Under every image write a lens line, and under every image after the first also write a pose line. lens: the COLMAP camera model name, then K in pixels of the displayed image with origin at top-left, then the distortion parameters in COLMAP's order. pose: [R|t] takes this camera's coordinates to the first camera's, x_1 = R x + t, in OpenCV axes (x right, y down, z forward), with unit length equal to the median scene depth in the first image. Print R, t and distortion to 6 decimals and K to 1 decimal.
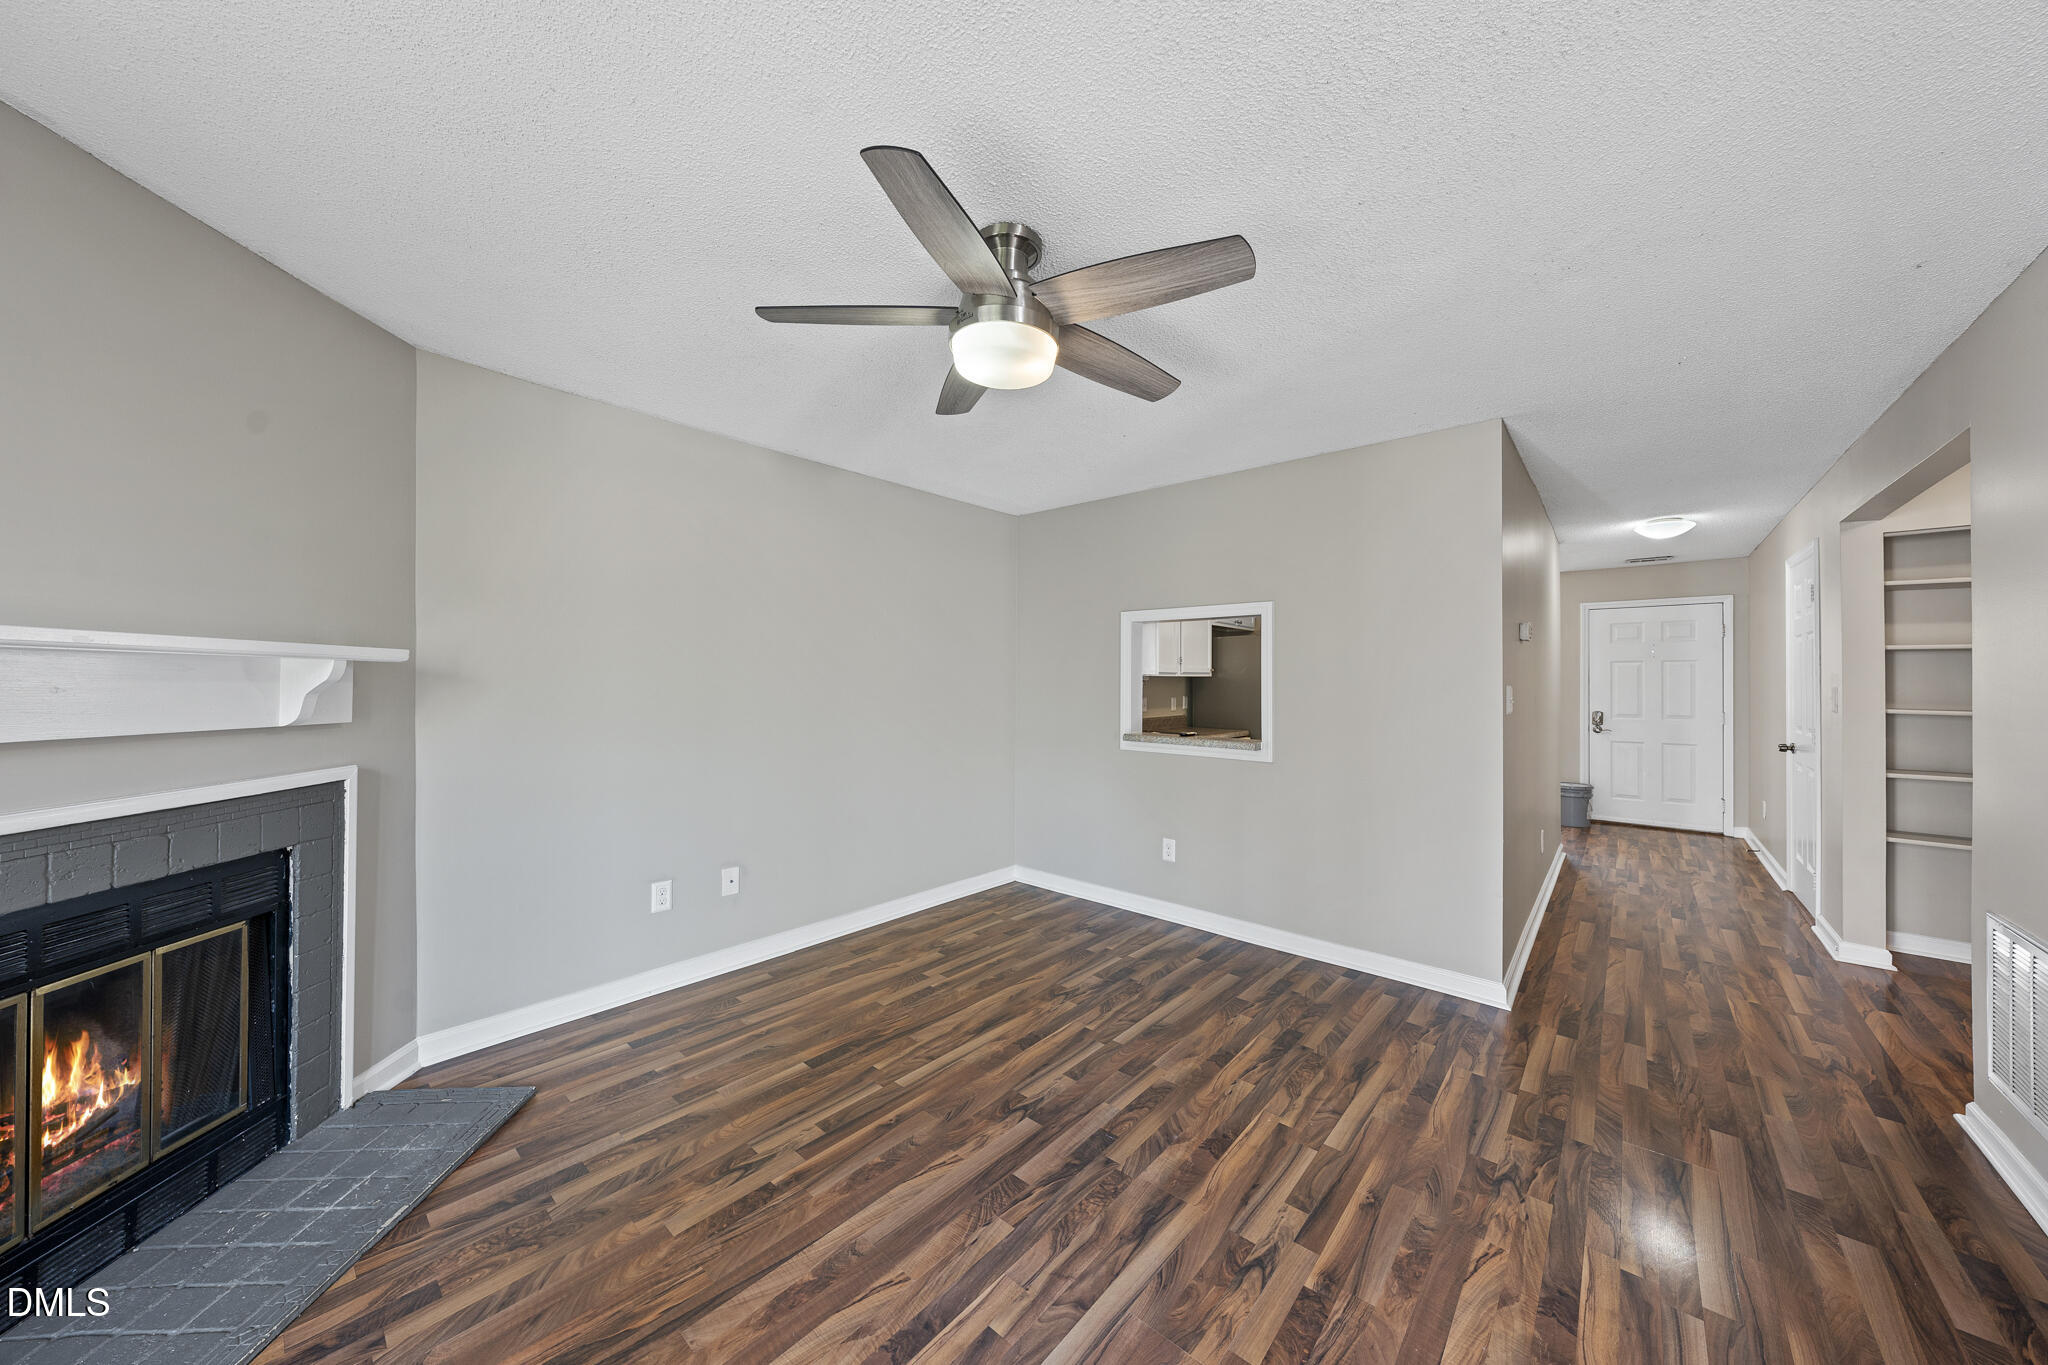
lens RADIAL K [[691.9, 0, 1016.1], [0, 691.9, 683.7], [0, 0, 1]] dist [0.001255, -0.000198]
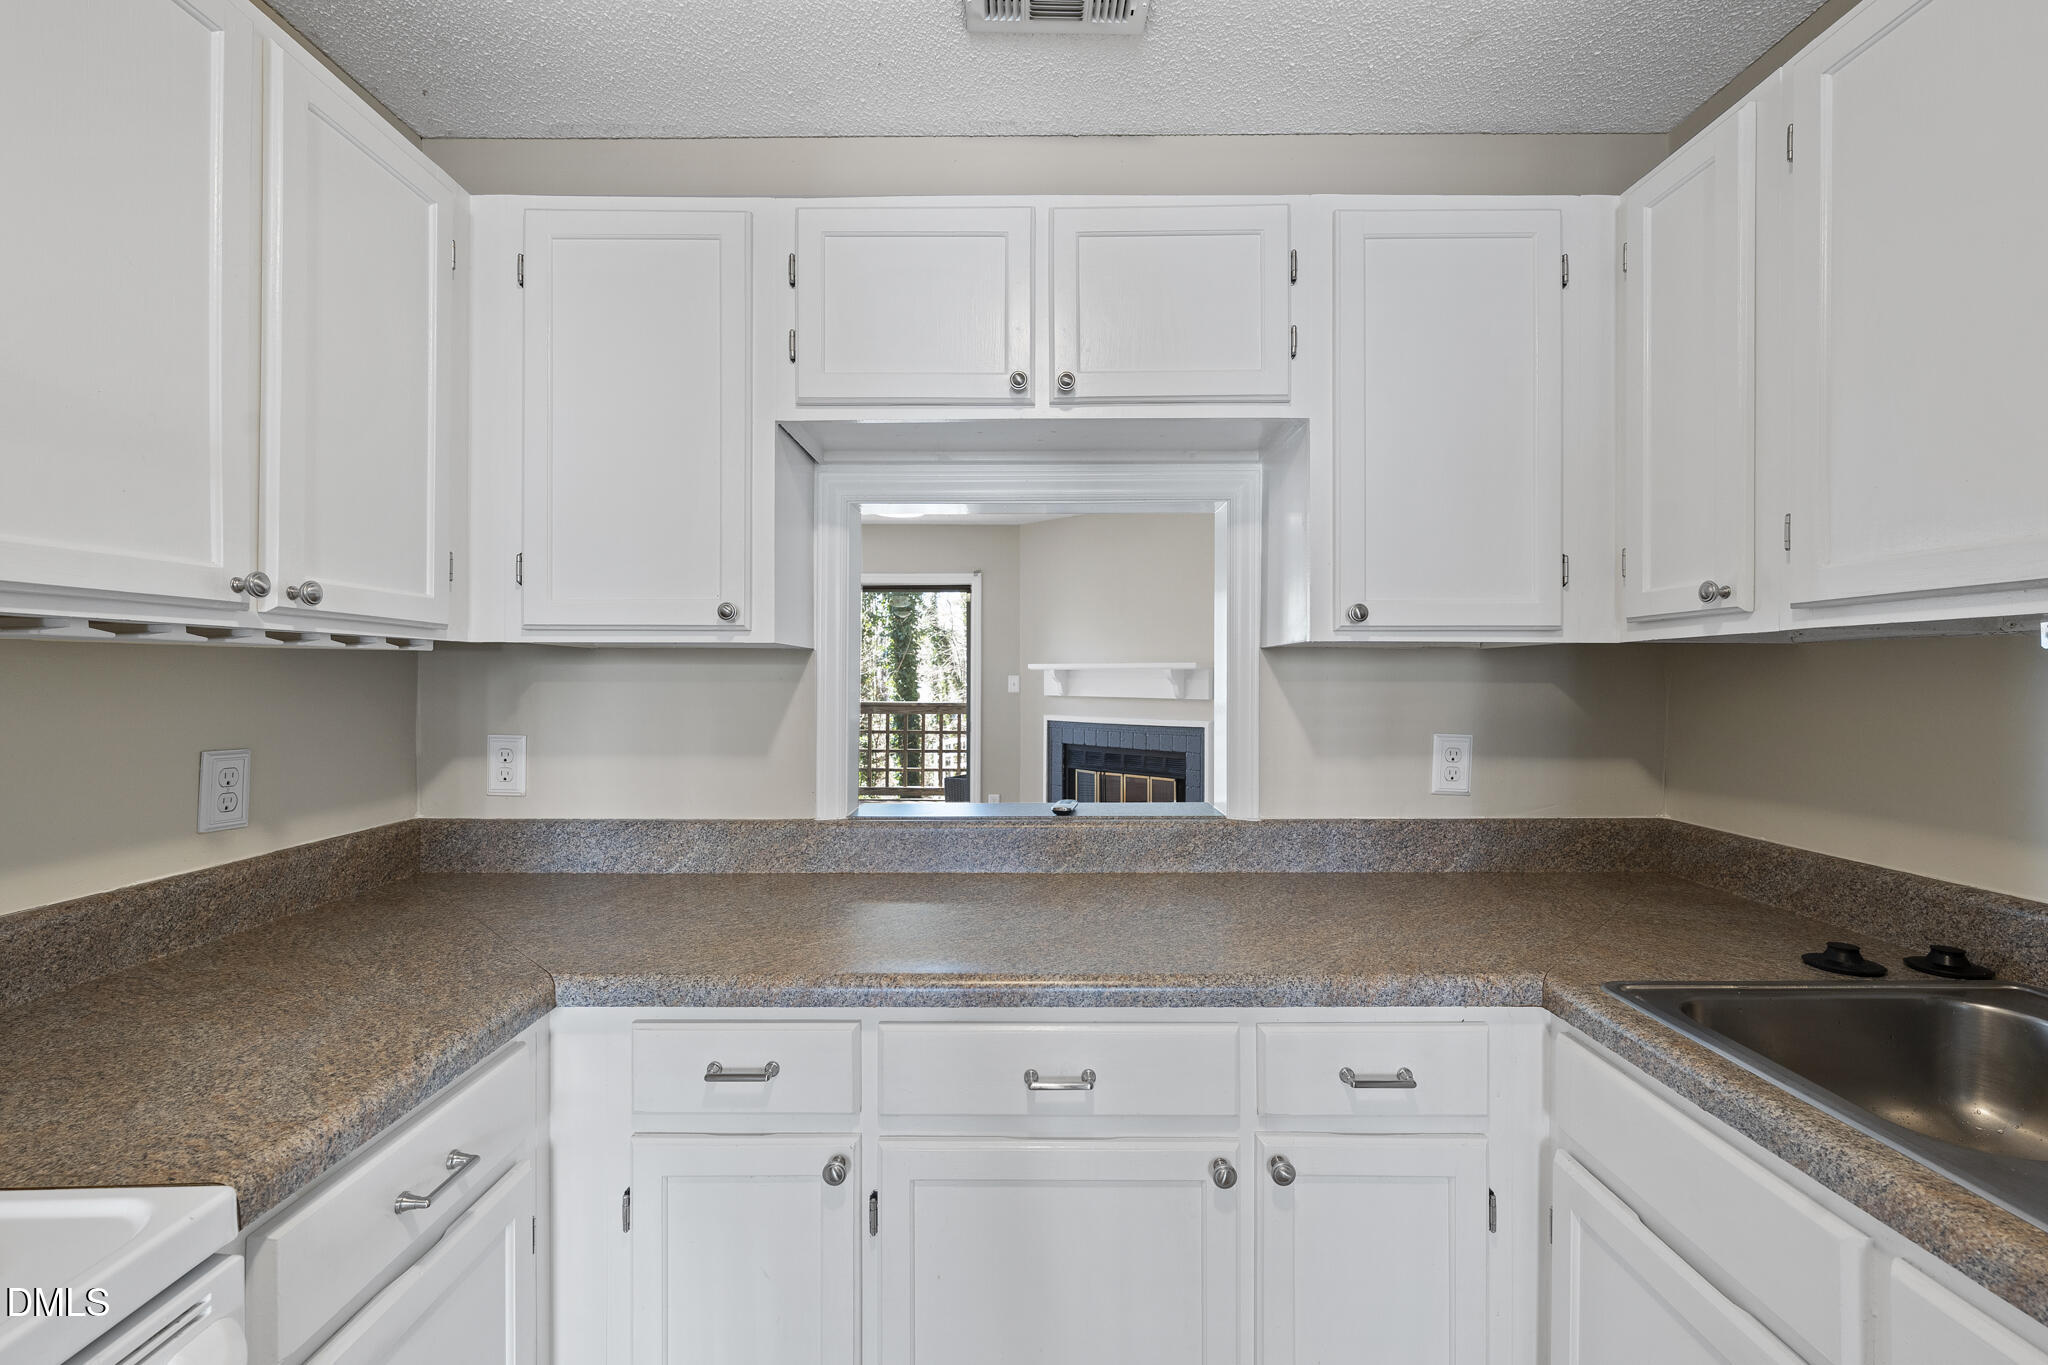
lens RADIAL K [[868.2, 0, 1015.1], [0, 868.2, 679.3], [0, 0, 1]] dist [0.002099, -0.000769]
pose [[-0.754053, -0.006788, -0.656778, 1.135683], [-0.006929, 0.999973, -0.002380, 0.008610], [0.656776, 0.002756, -0.754080, 2.592514]]
